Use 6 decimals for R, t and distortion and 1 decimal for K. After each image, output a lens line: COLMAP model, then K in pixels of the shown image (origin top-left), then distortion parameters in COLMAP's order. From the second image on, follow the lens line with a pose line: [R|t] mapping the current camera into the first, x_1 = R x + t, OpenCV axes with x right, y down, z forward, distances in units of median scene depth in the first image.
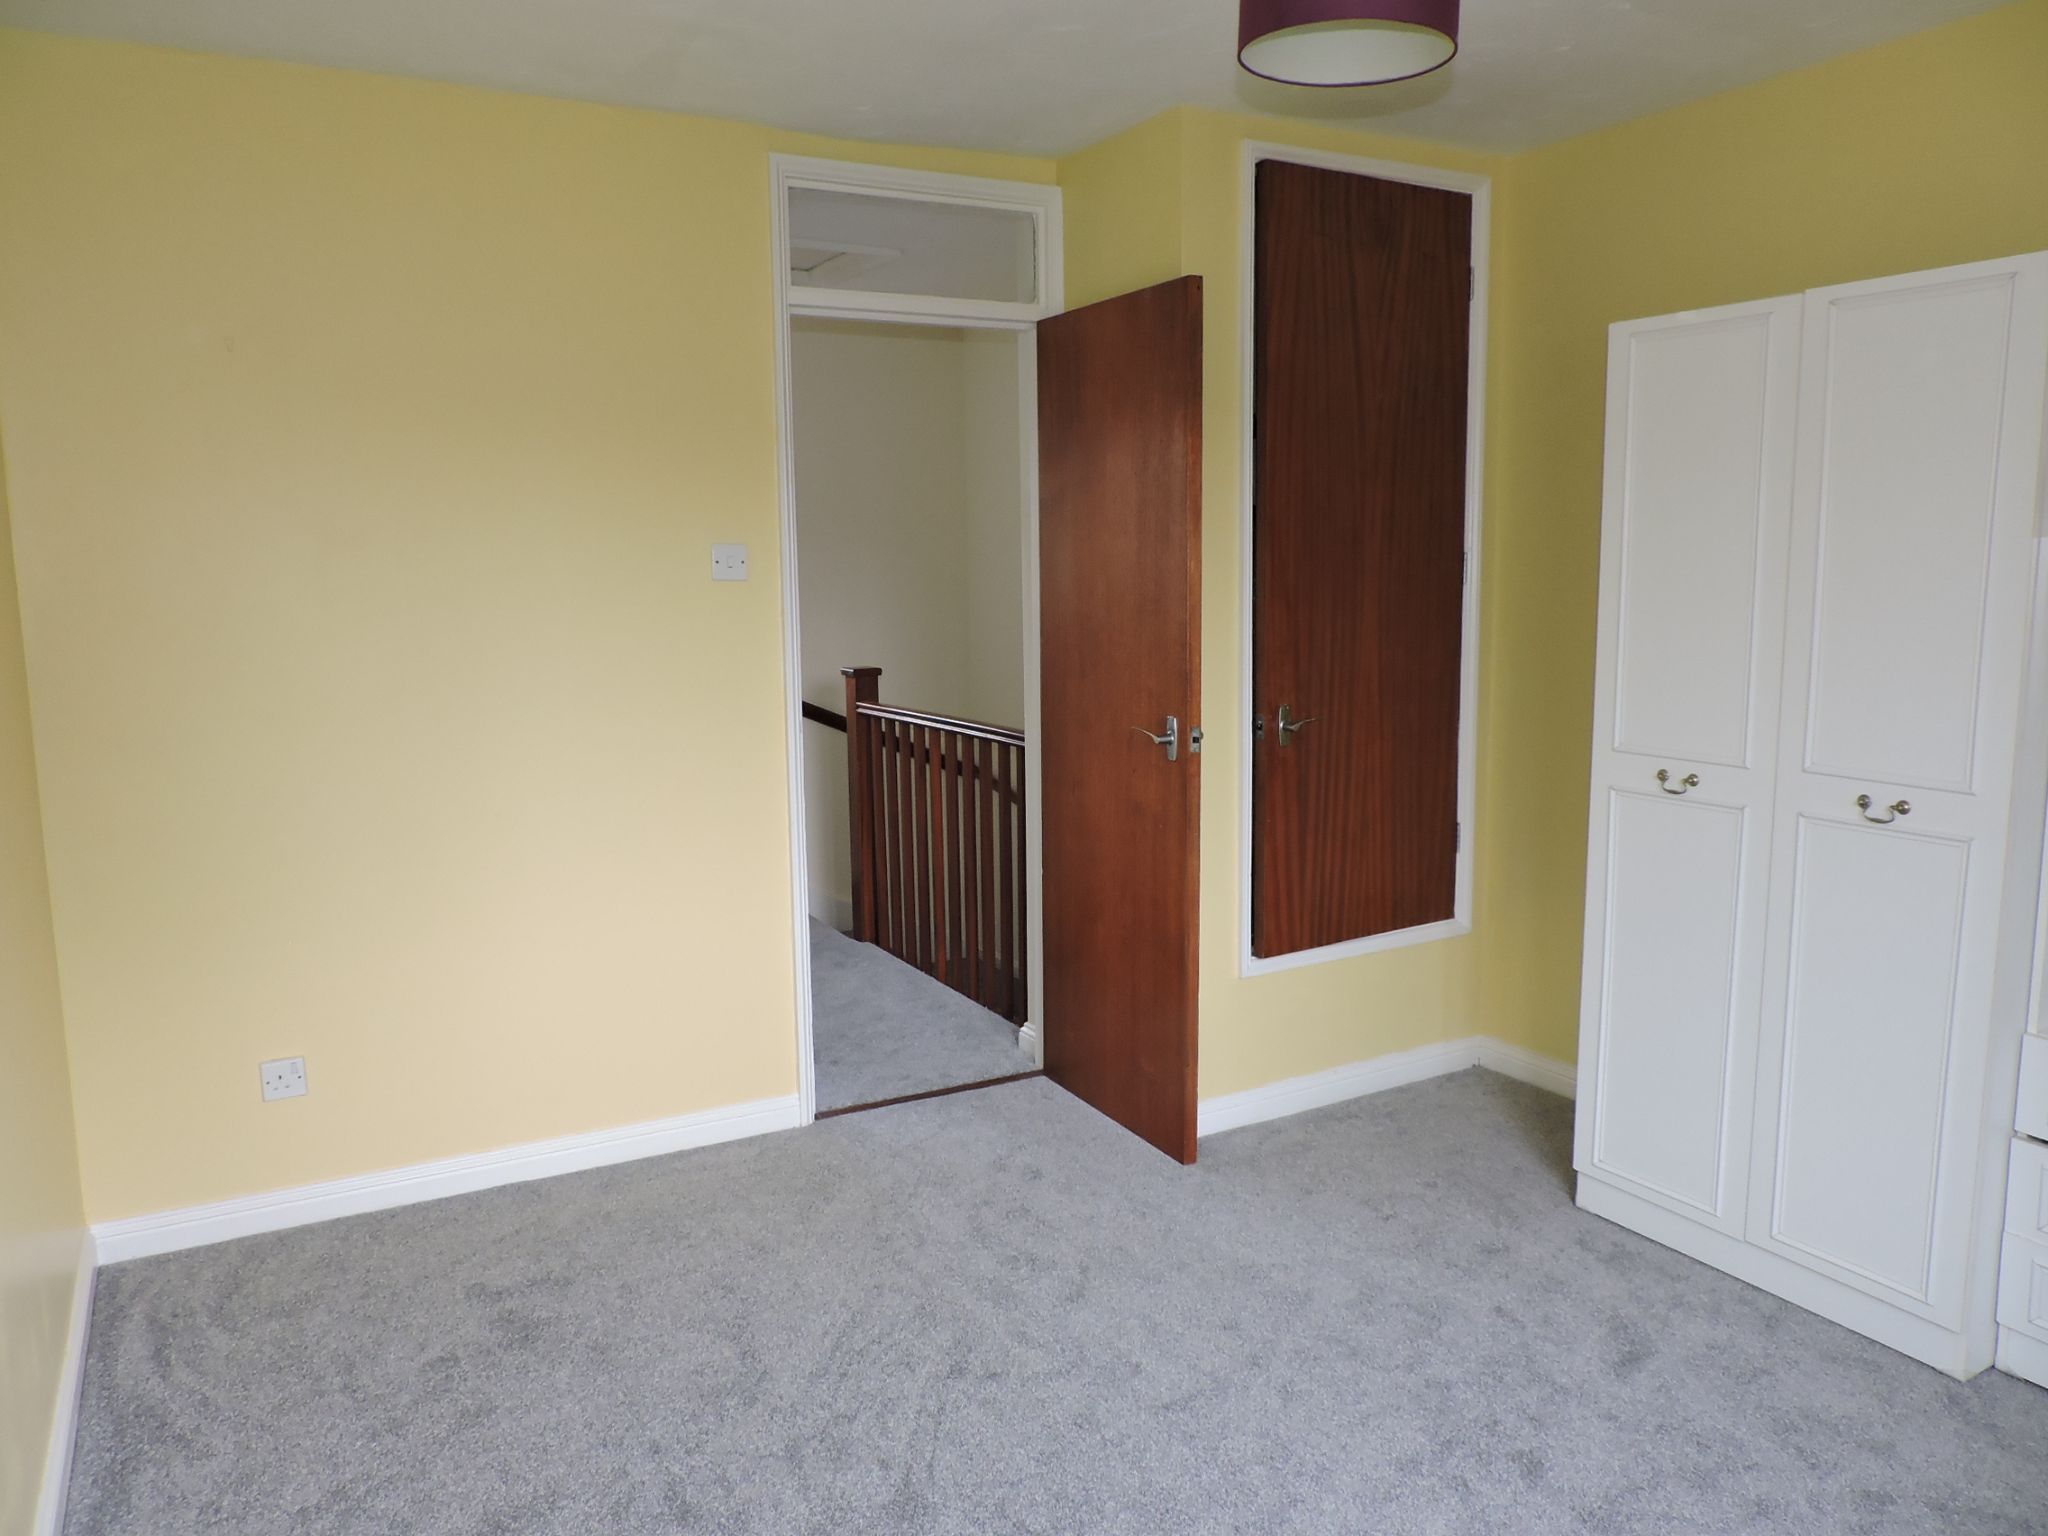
lens RADIAL K [[1452.2, 0, 1028.5], [0, 1452.2, 774.4], [0, 0, 1]] dist [-0.020760, -0.002433]
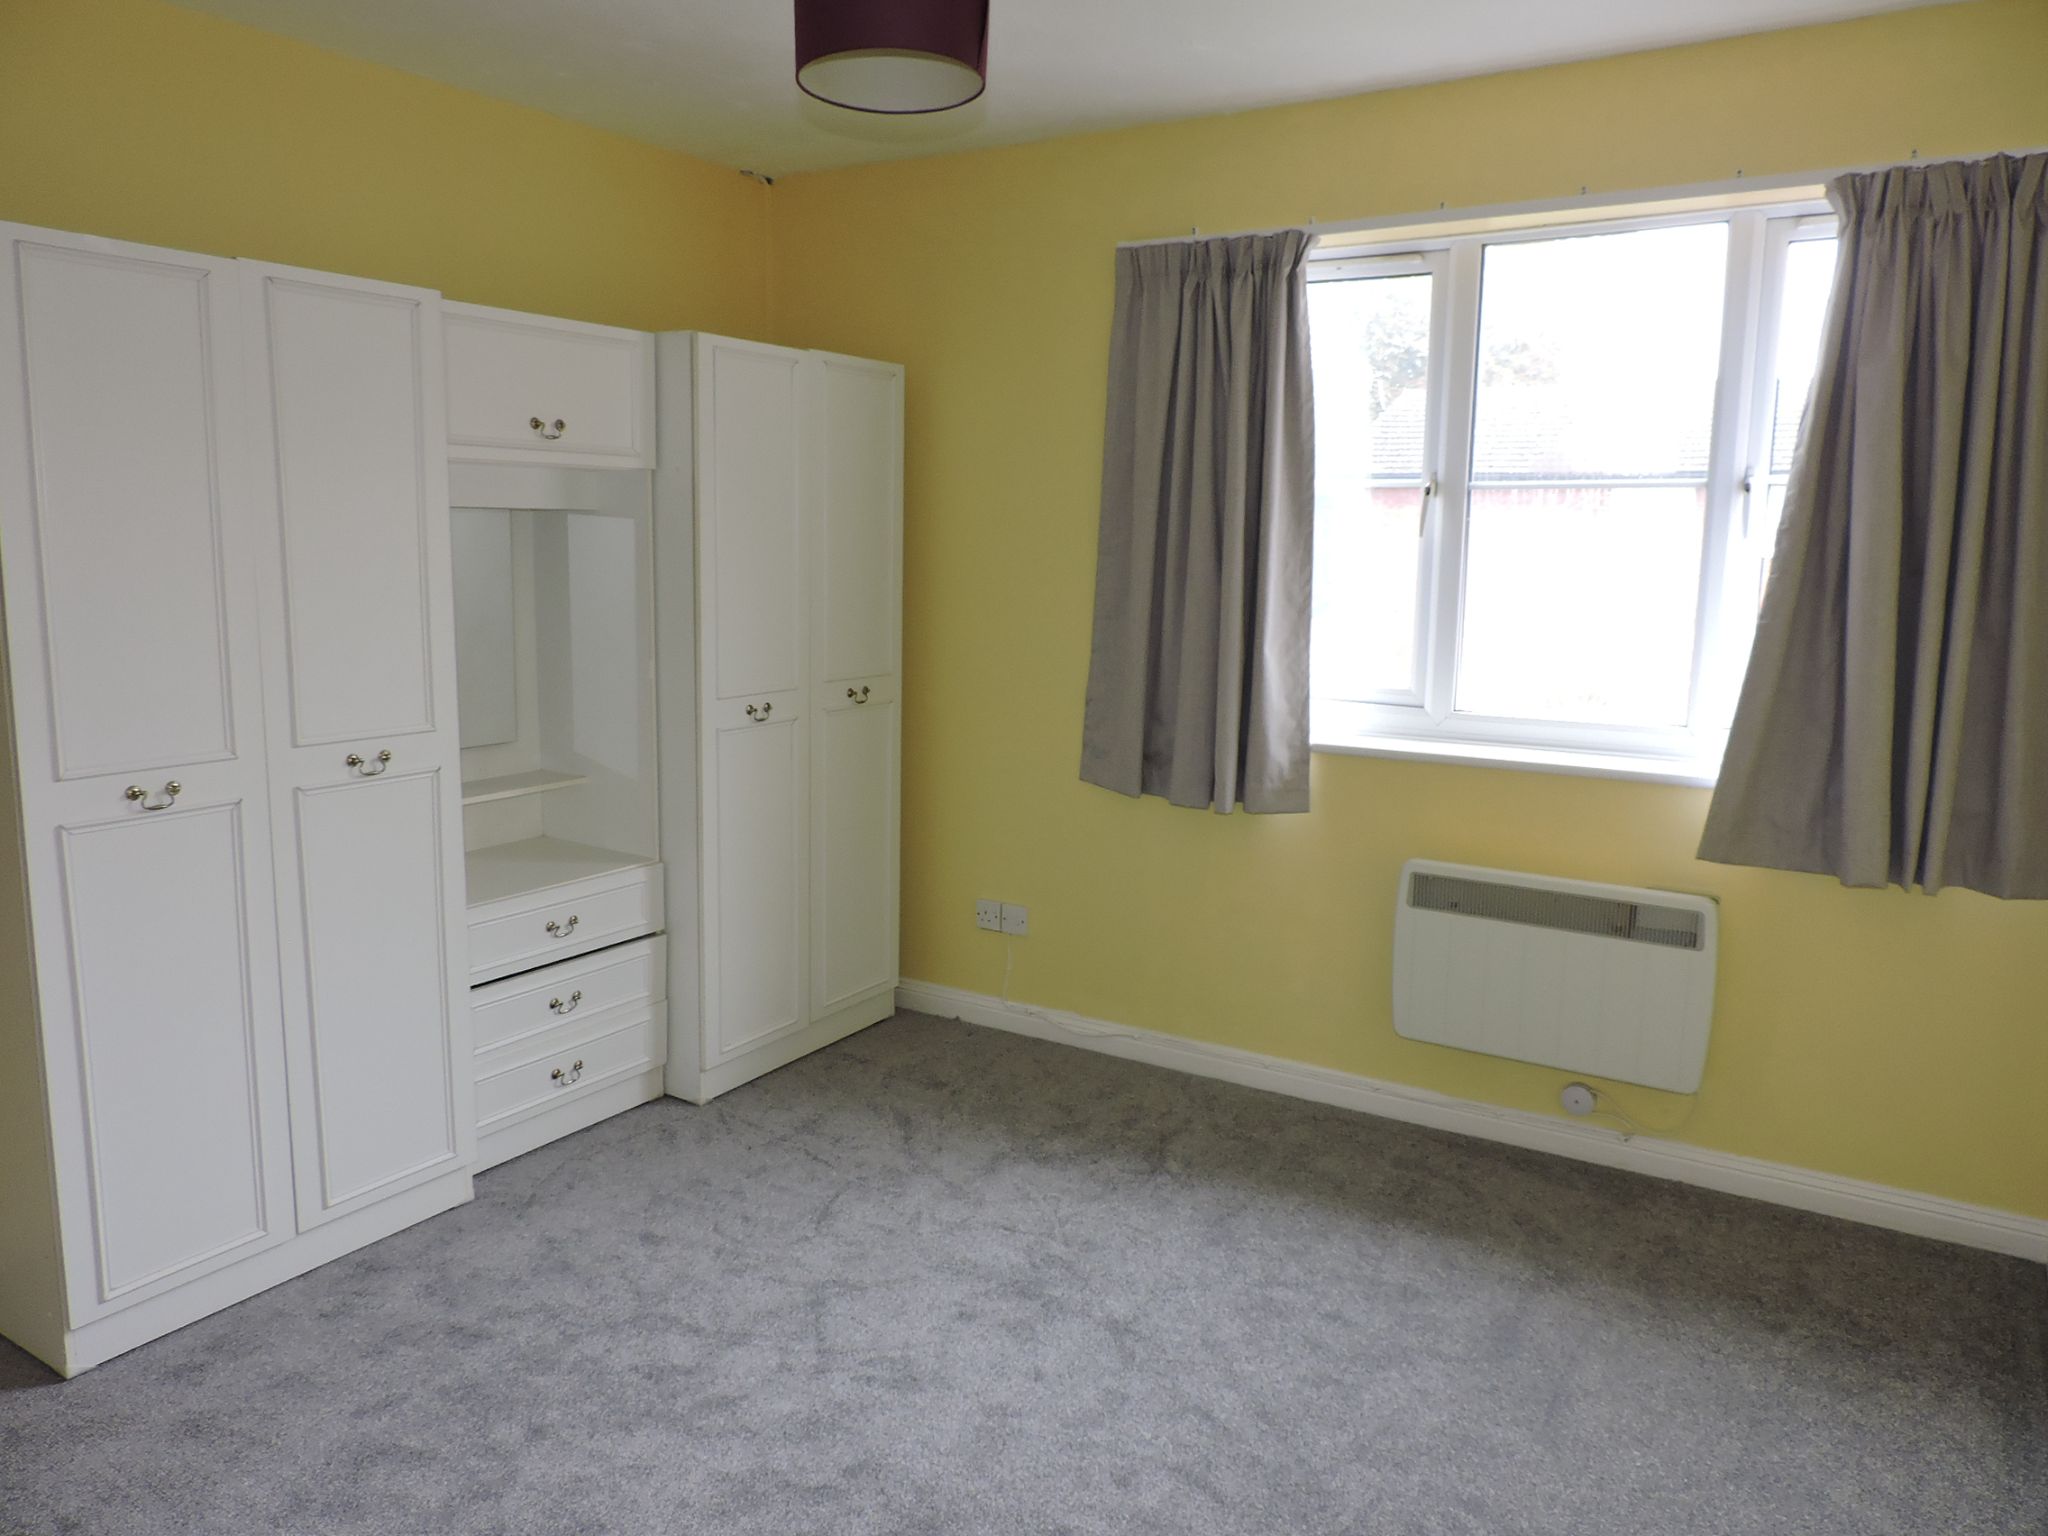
lens RADIAL K [[1452.2, 0, 1028.5], [0, 1452.2, 774.4], [0, 0, 1]] dist [-0.020760, -0.002433]
pose [[-0.474269, -0.143496, 0.868607, -0.593064], [0.117116, 0.967575, 0.223792, -0.151419], [-0.872555, 0.207865, -0.442085, 1.029979]]
